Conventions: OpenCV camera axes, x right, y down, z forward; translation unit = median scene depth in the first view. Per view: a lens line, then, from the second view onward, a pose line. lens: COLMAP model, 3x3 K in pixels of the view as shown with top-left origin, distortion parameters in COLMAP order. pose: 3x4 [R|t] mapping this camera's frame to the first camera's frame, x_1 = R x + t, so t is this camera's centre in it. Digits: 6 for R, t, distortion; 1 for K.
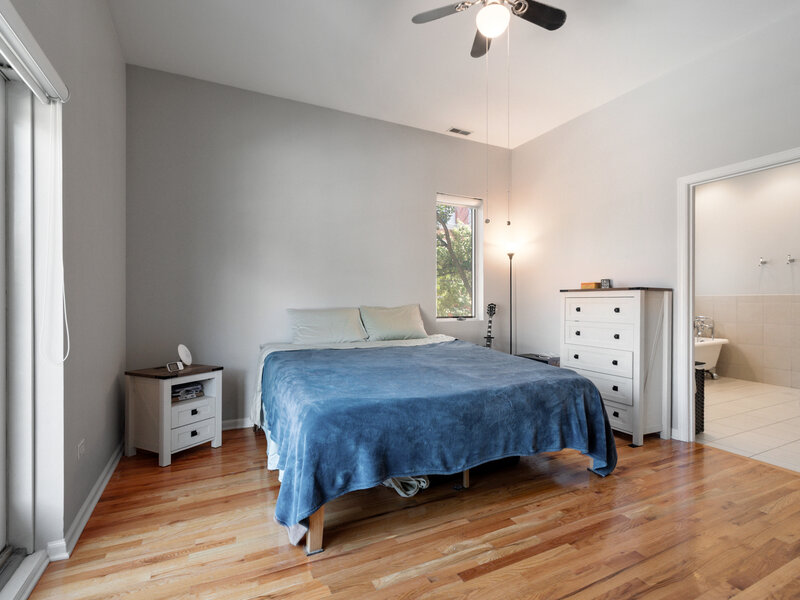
lens RADIAL K [[395.5, 0, 408.3], [0, 395.5, 307.3], [0, 0, 1]] dist [0.004974, 0.000008]
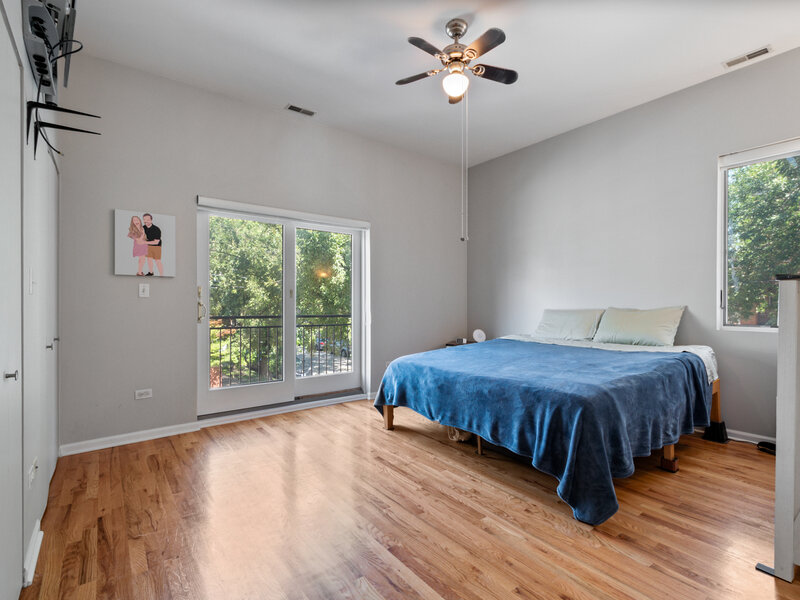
lens RADIAL K [[395.5, 0, 408.3], [0, 395.5, 307.3], [0, 0, 1]] dist [0.004974, 0.000008]
pose [[0.193977, 0.010407, -0.980951, 1.460144], [-0.013053, 0.999883, 0.008026, -0.010296], [0.980919, 0.011247, 0.194090, 0.601271]]
